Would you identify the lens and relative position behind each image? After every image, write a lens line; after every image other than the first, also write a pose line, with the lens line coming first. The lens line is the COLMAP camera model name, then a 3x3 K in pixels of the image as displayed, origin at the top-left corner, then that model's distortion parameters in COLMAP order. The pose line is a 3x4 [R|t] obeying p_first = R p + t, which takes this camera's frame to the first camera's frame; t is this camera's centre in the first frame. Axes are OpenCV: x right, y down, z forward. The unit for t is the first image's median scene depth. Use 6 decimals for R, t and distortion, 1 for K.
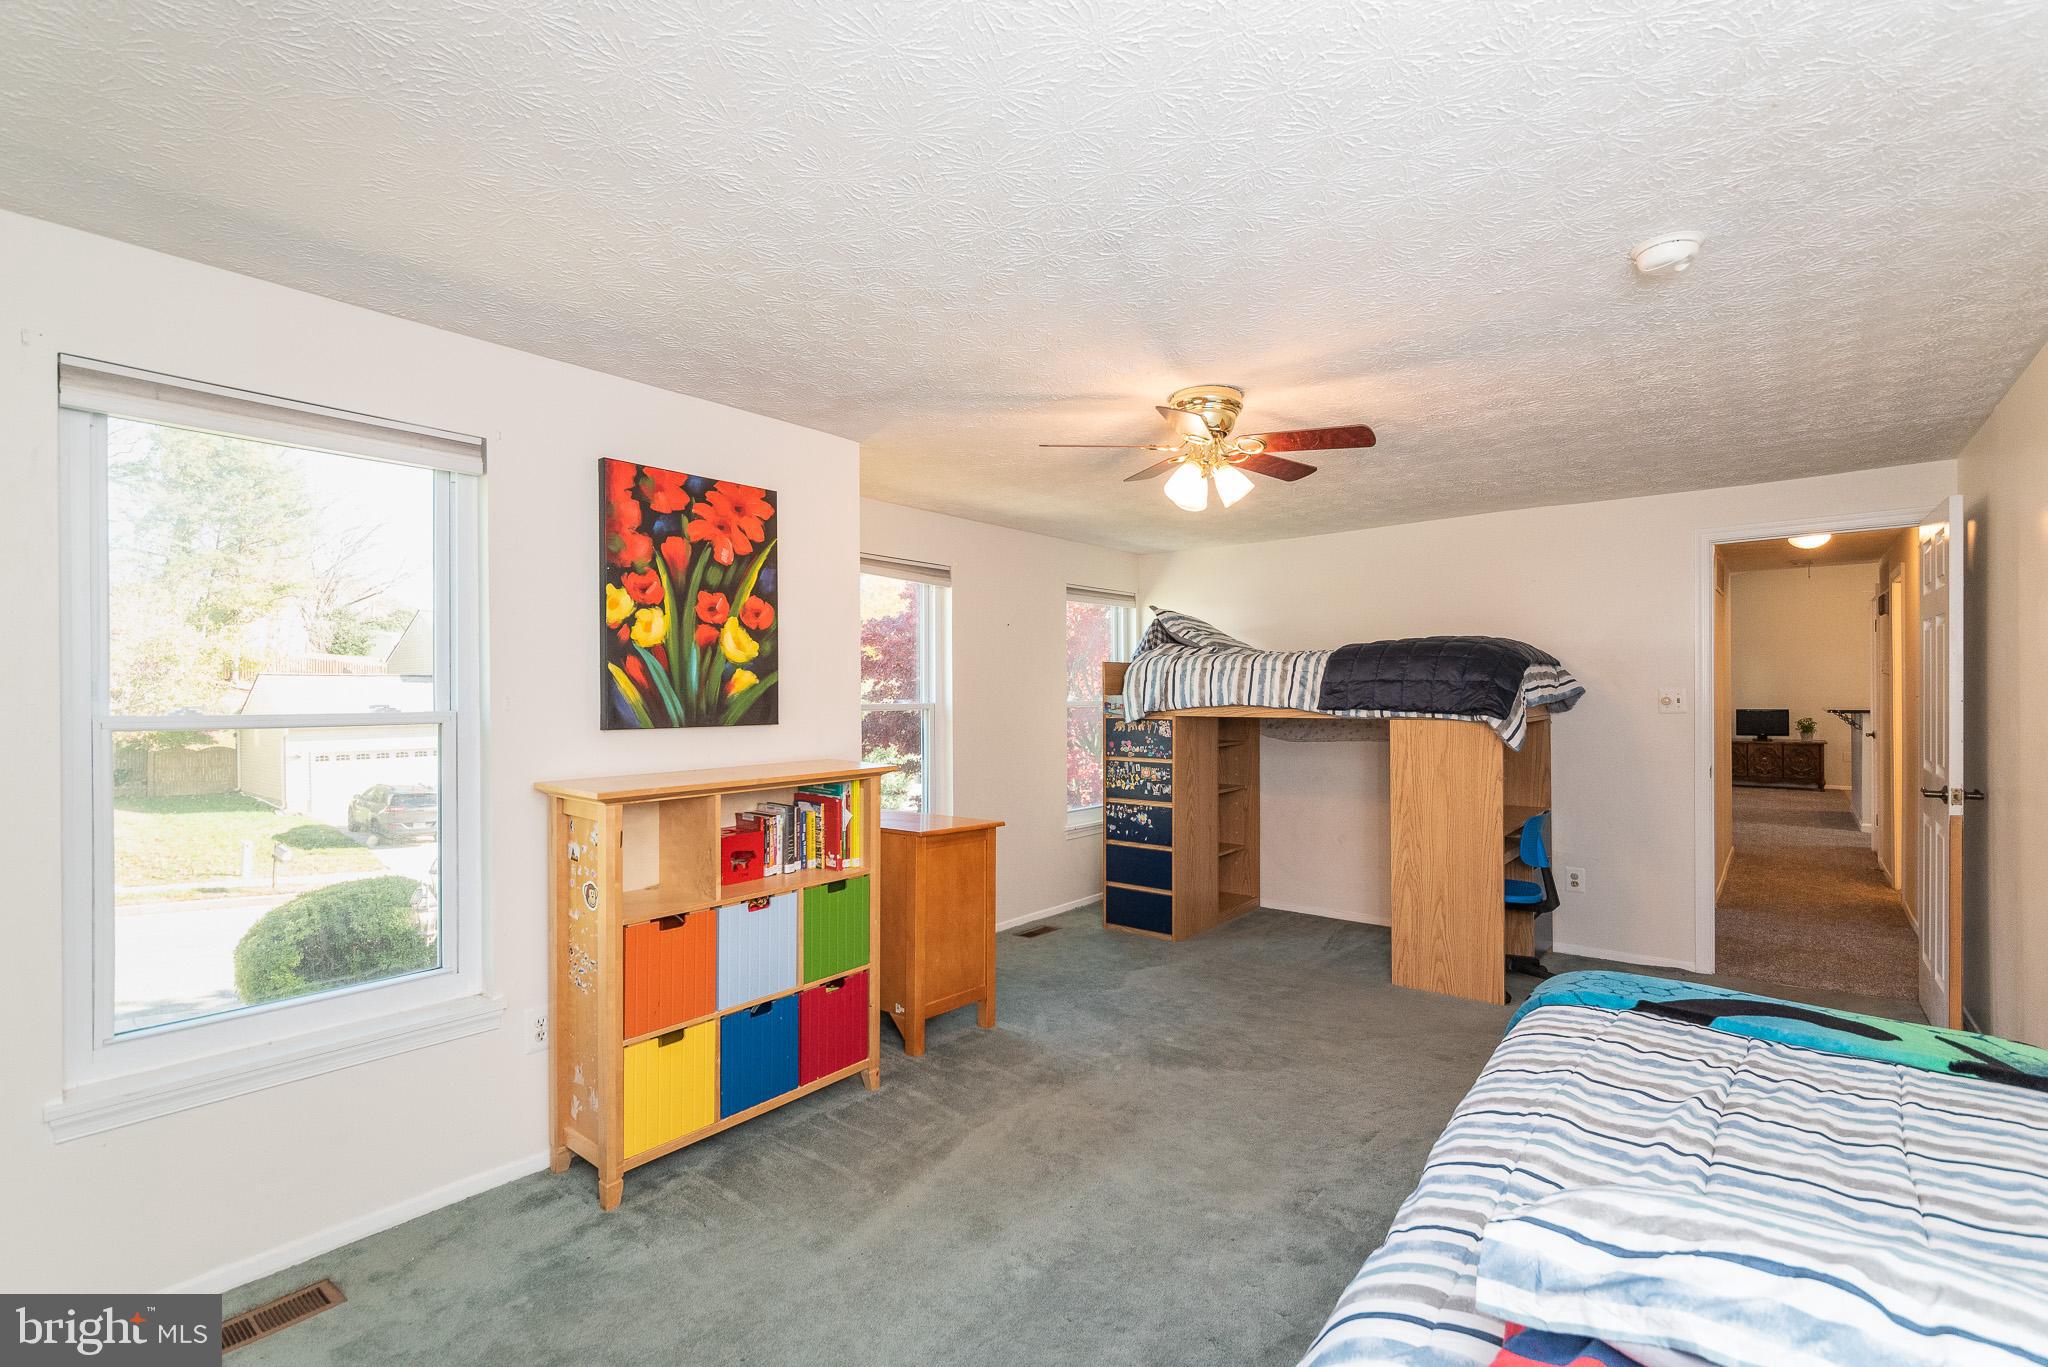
lens RADIAL K [[931.3, 0, 1038.5], [0, 931.3, 692.6], [0, 0, 1]] dist [-0.003693, 0.000418]
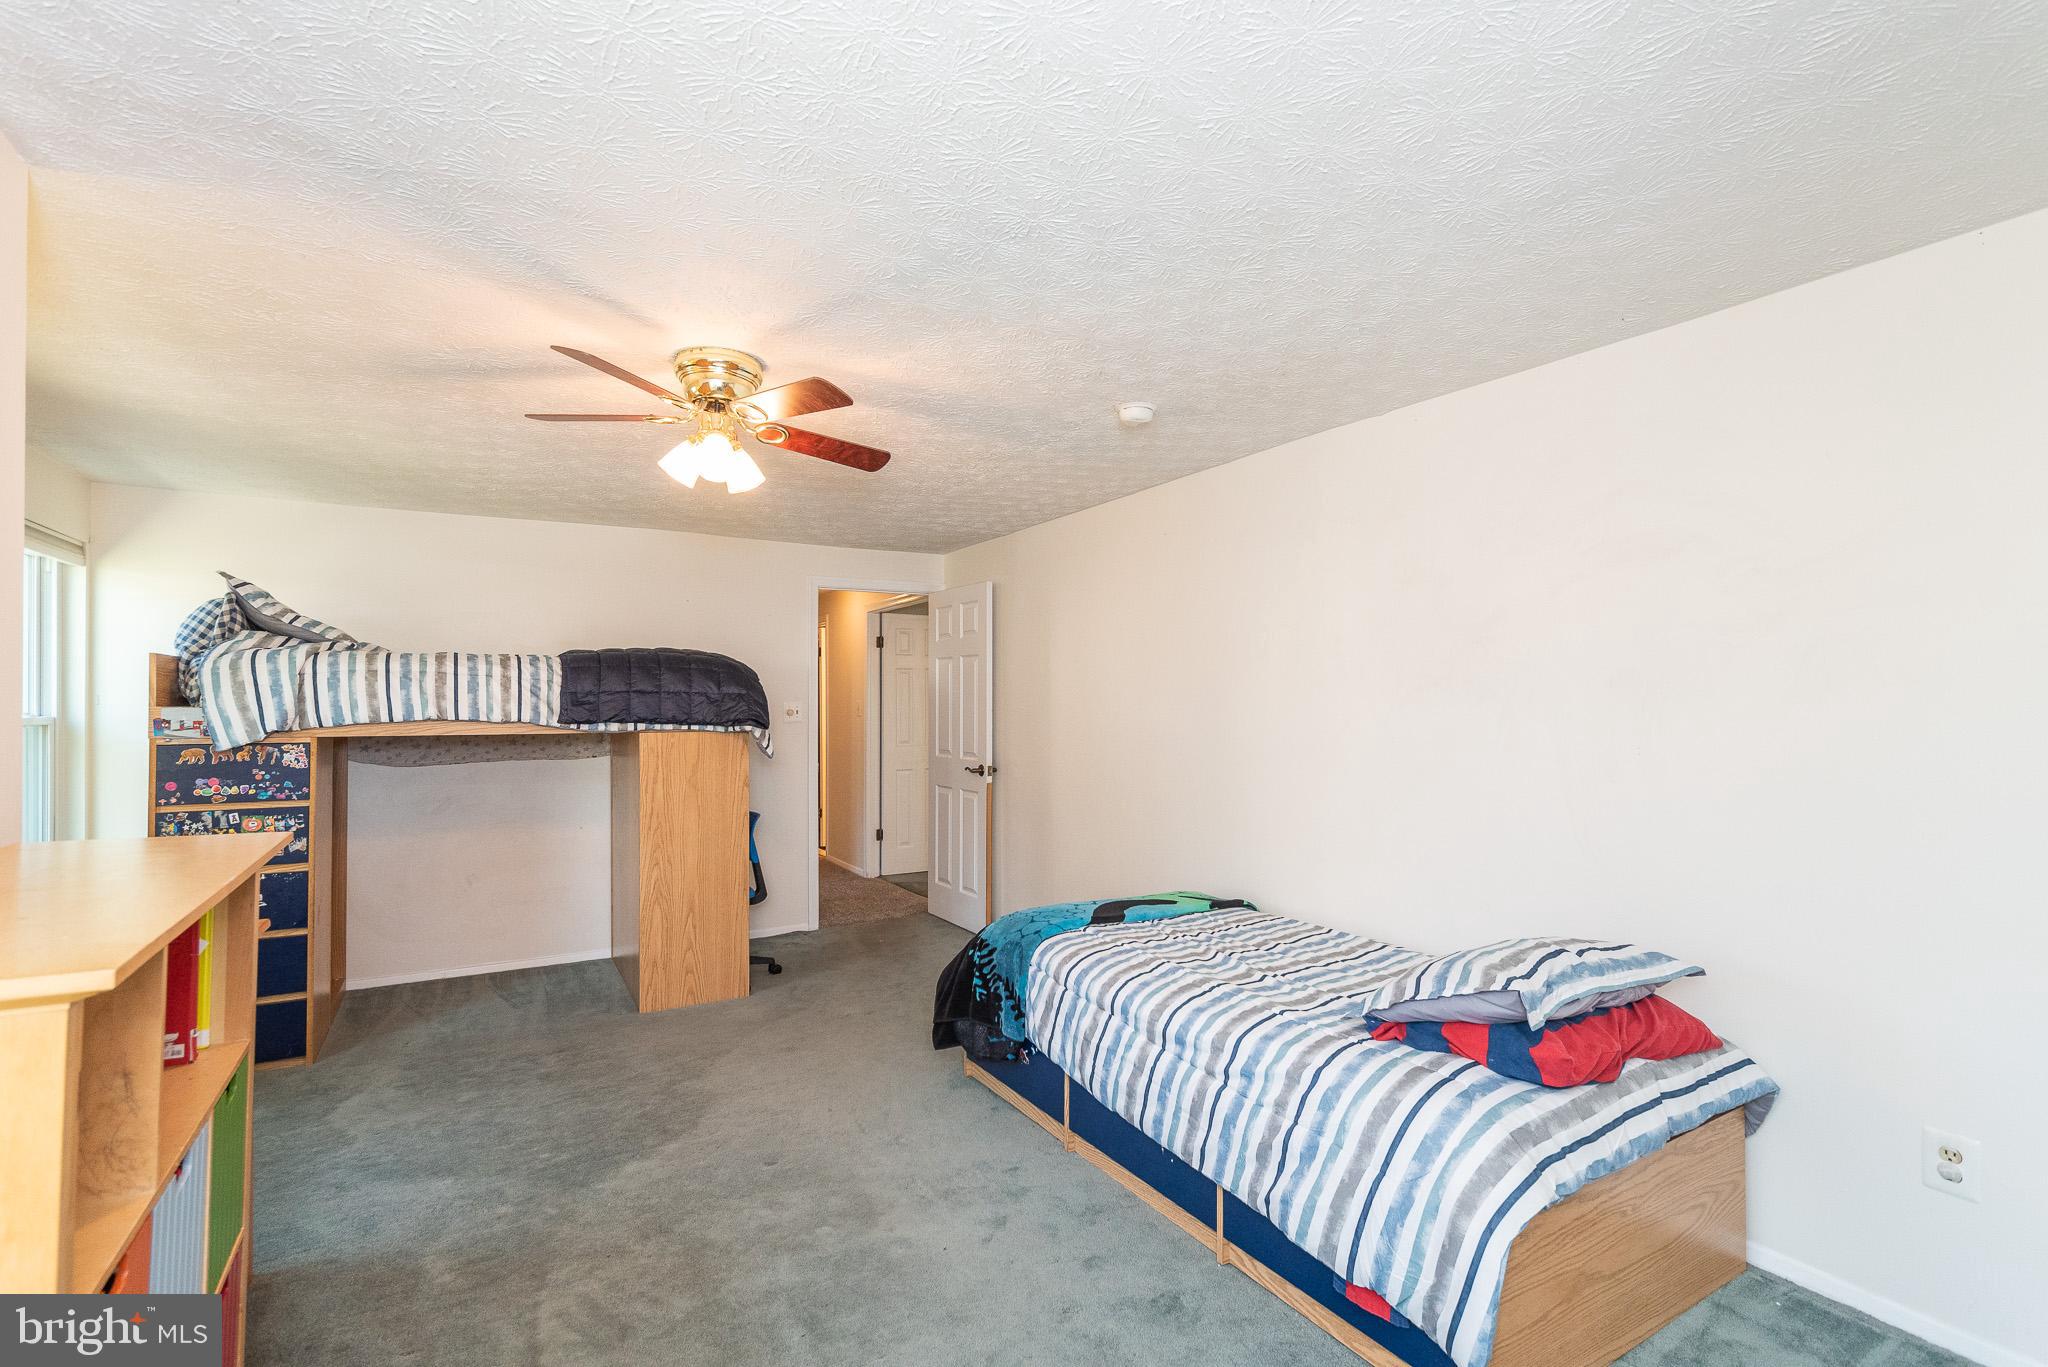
lens RADIAL K [[931.3, 0, 1030.5], [0, 931.3, 687.1], [0, 0, 1]] dist [-0.003693, 0.000418]
pose [[0.340850, 0.022651, 0.939845, -0.363089], [0.000848, 0.999702, -0.024401, 0.005809], [-0.940117, 0.009114, 0.340729, 0.291705]]
